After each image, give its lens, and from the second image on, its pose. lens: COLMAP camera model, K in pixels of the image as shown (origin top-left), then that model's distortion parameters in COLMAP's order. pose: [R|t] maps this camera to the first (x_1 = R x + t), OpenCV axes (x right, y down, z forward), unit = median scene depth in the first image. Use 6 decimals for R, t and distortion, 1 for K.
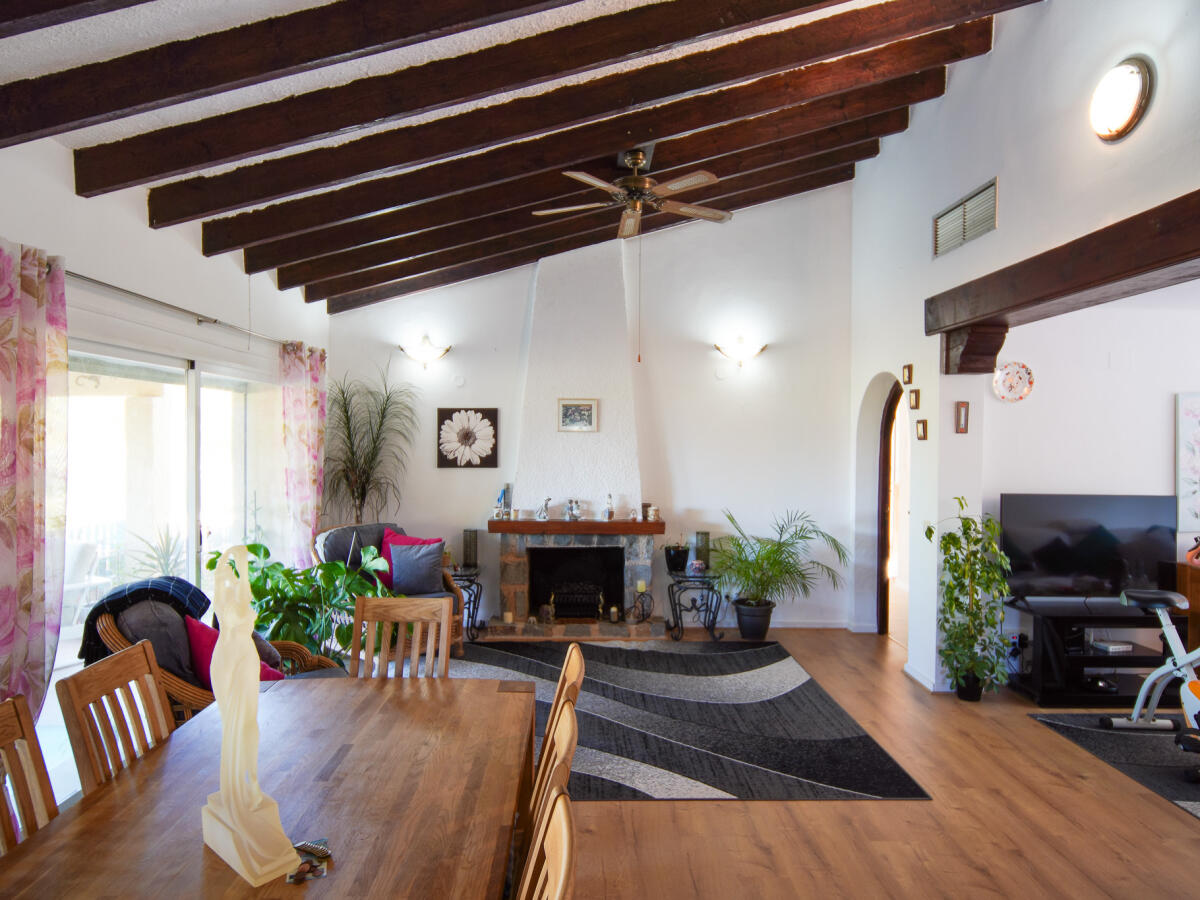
lens RADIAL K [[735.6, 0, 600.0], [0, 735.6, 450.0], [0, 0, 1]] dist [0.000921, 0.001466]
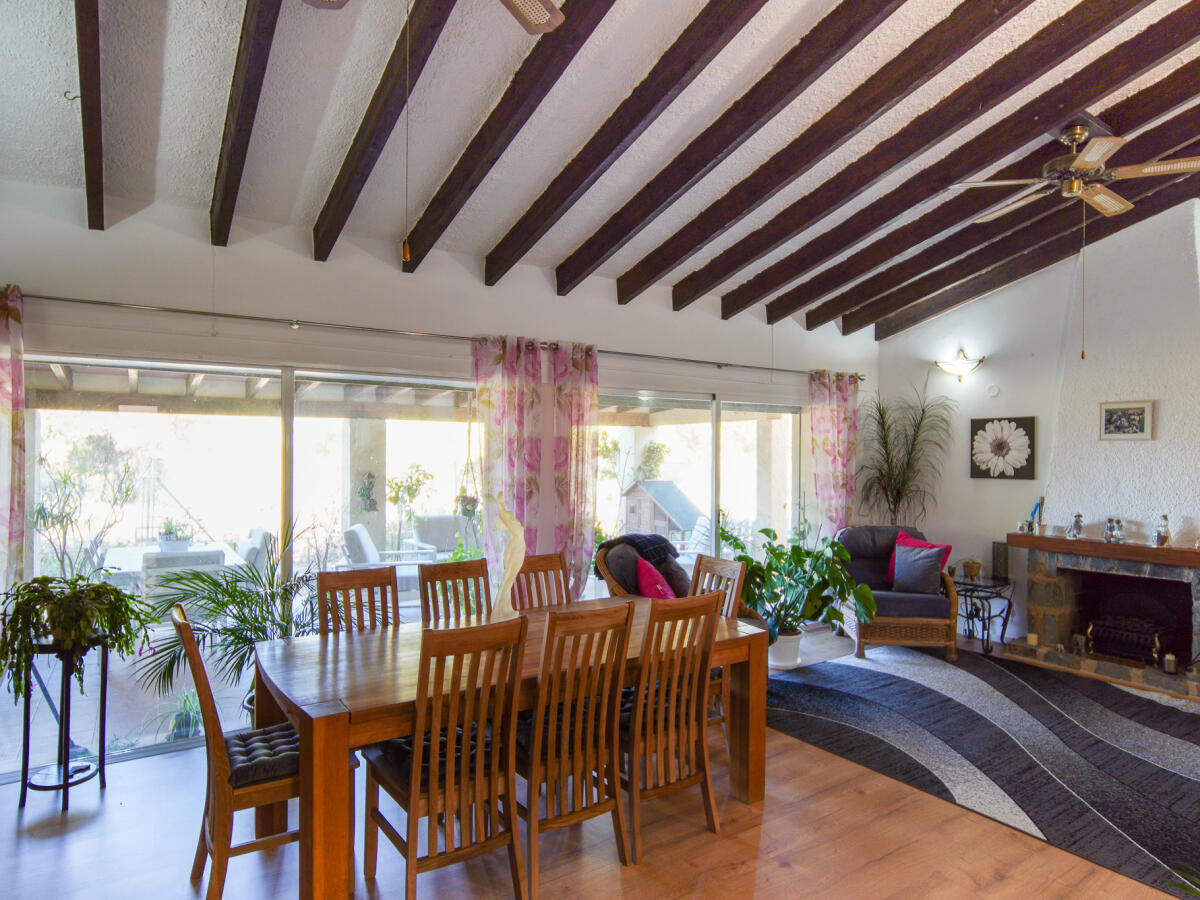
lens RADIAL K [[735.6, 0, 600.0], [0, 735.6, 450.0], [0, 0, 1]] dist [0.000921, 0.001466]
pose [[0.543289, -0.006528, -0.839520, 0.359679], [-0.014893, 0.999737, -0.017412, 0.011007], [0.839414, 0.021963, 0.543049, 0.022785]]
